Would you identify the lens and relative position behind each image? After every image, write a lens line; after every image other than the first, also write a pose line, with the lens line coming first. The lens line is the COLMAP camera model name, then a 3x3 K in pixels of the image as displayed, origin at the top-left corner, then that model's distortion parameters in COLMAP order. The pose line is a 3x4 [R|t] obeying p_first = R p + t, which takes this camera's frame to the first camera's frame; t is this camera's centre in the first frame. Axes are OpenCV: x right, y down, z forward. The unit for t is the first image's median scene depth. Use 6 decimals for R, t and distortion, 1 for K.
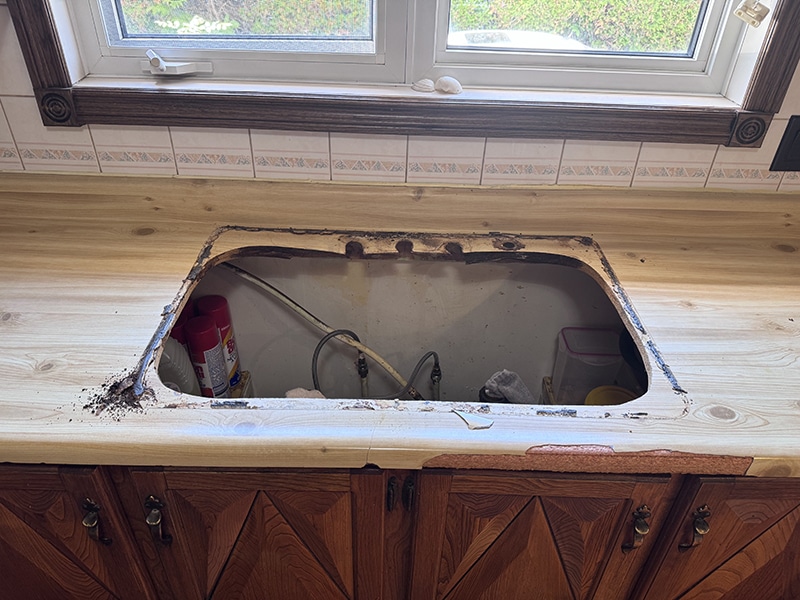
lens RADIAL K [[559.6, 0, 400.0], [0, 559.6, 300.0], [0, 0, 1]] dist [0.004955, 0.002315]
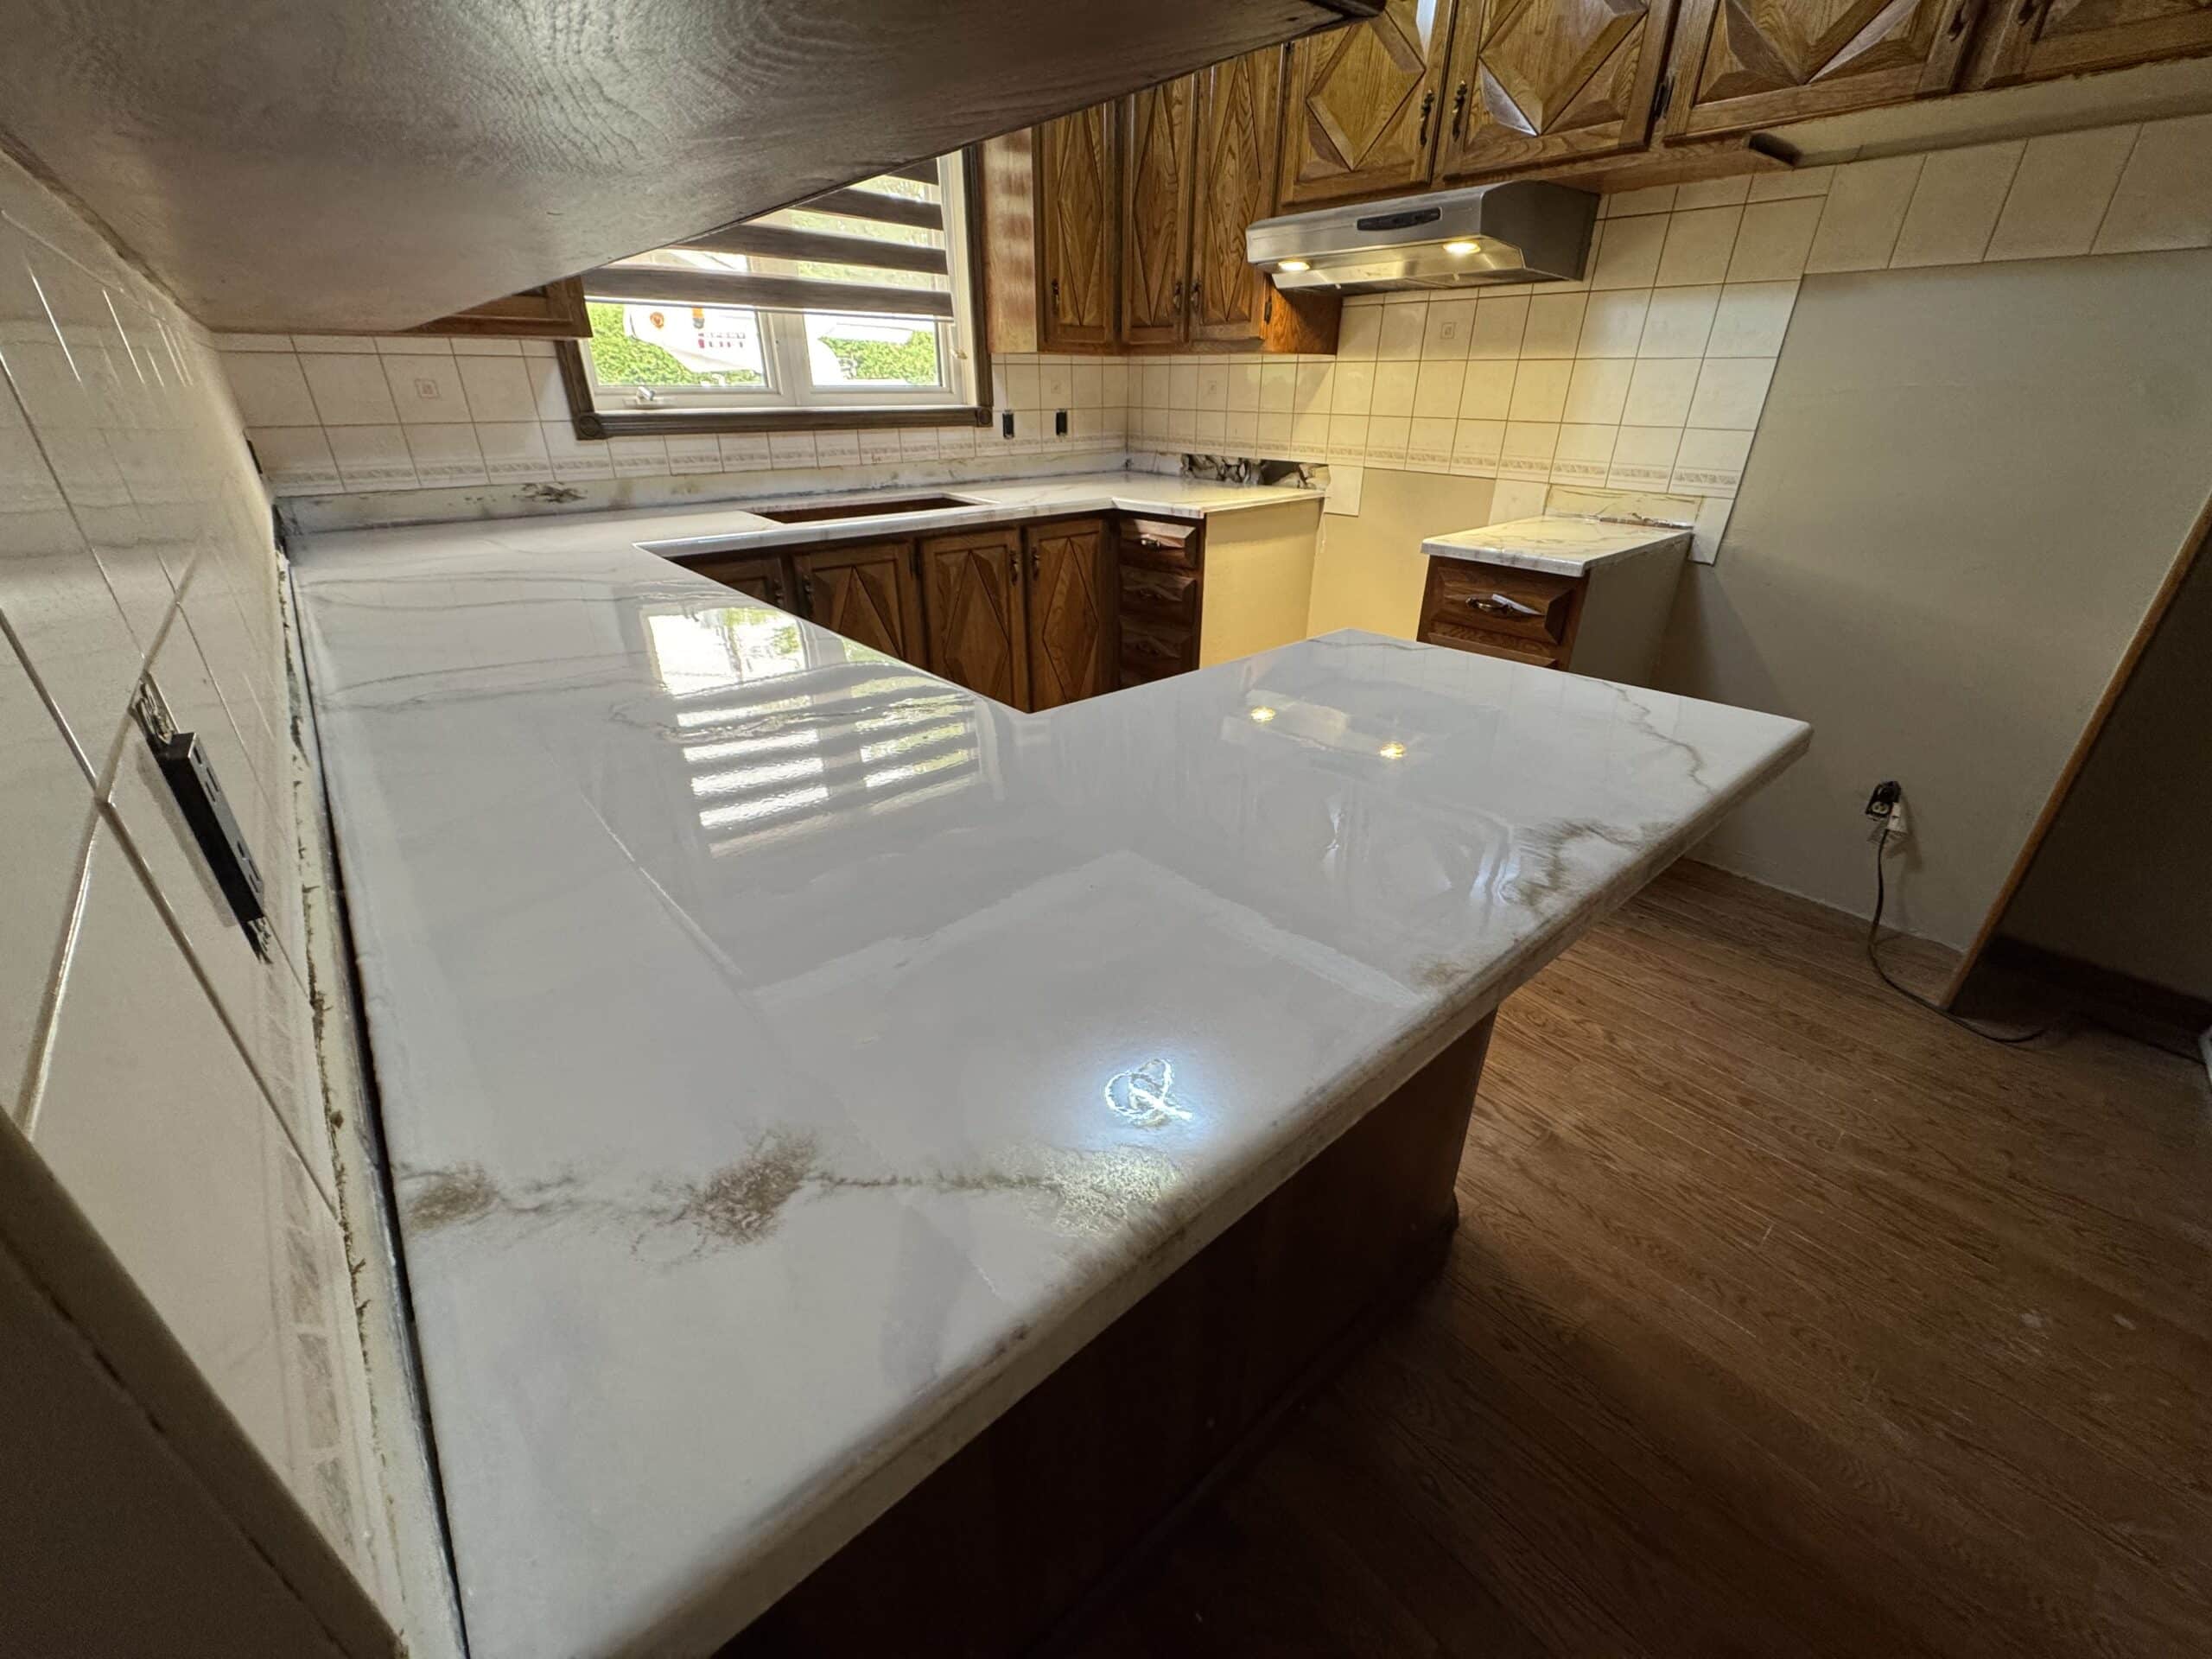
lens RADIAL K [[881.3, 0, 1106.0], [0, 881.3, 829.5], [0, 0, 1]] dist [-0.000021, 0.000000]
pose [[0.755816, -0.321545, 0.570396, -1.229950], [0.395154, 0.918597, -0.005775, 1.170372], [-0.522107, 0.229760, 0.821349, -1.361893]]
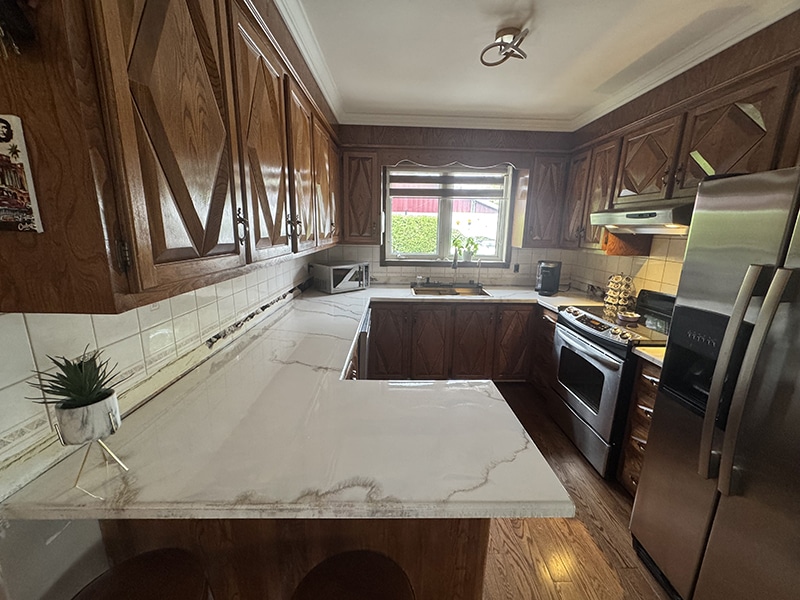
lens RADIAL K [[318.7, 0, 400.0], [0, 318.7, 300.0], [0, 0, 1]] dist [-0.000021, 0.000000]
pose [[0.999684, -0.015748, 0.019599, -0.501993], [0.022074, 0.922941, -0.384307, 1.208048], [-0.012036, 0.384619, 0.922997, -1.780897]]
